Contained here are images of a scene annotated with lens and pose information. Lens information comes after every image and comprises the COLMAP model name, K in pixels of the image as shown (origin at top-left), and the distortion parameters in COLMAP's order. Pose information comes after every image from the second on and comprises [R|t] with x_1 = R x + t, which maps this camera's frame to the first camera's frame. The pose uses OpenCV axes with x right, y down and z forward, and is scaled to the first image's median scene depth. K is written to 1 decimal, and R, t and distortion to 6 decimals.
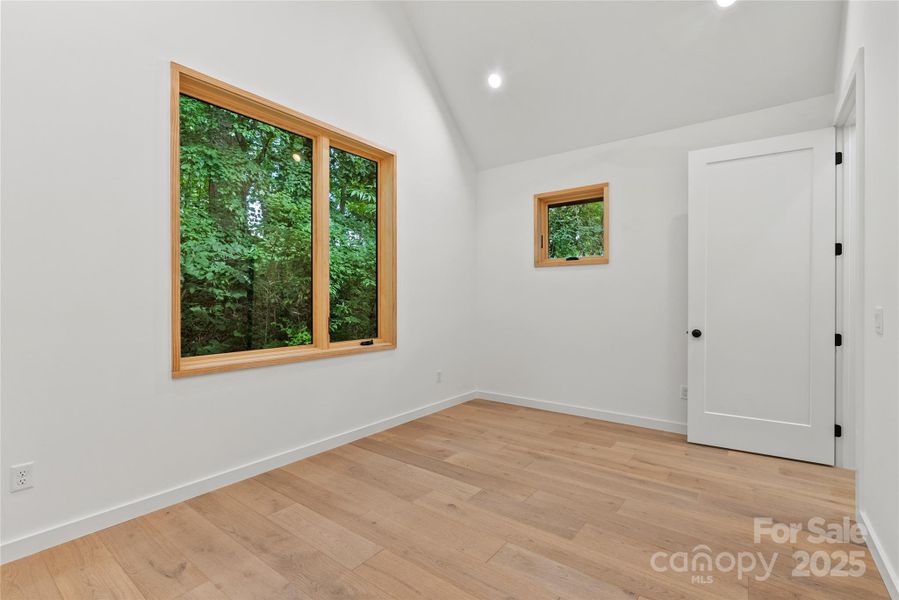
lens RADIAL K [[418.1, 0, 450.8], [0, 418.1, 299.0], [0, 0, 1]] dist [-0.004151, -0.000013]
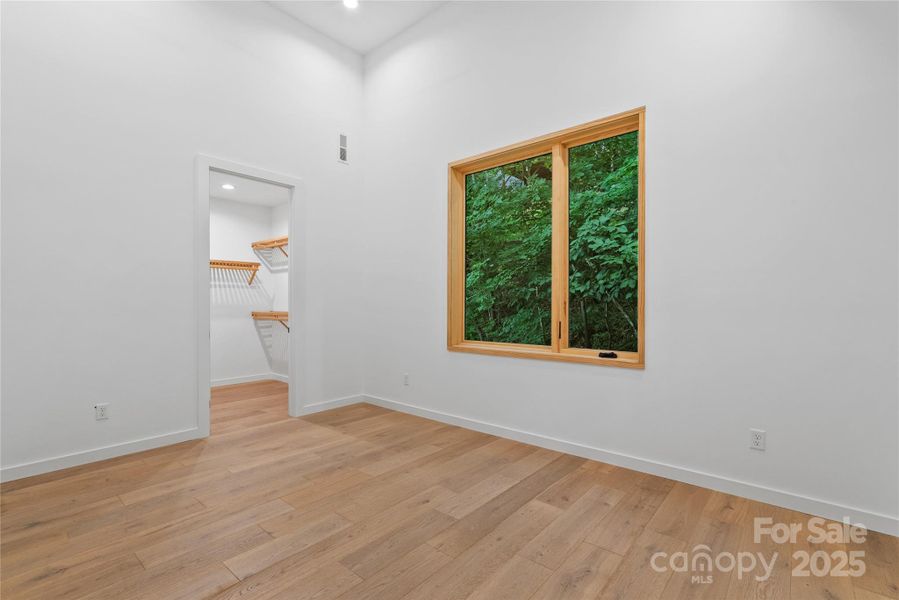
lens RADIAL K [[418.1, 0, 447.4], [0, 418.1, 305.9], [0, 0, 1]] dist [-0.004151, -0.000013]
pose [[-0.088948, 0.004601, -0.996026, 0.823120], [-0.002297, 0.999986, 0.004824, 0.002308], [0.996034, 0.002717, -0.088936, 0.913963]]
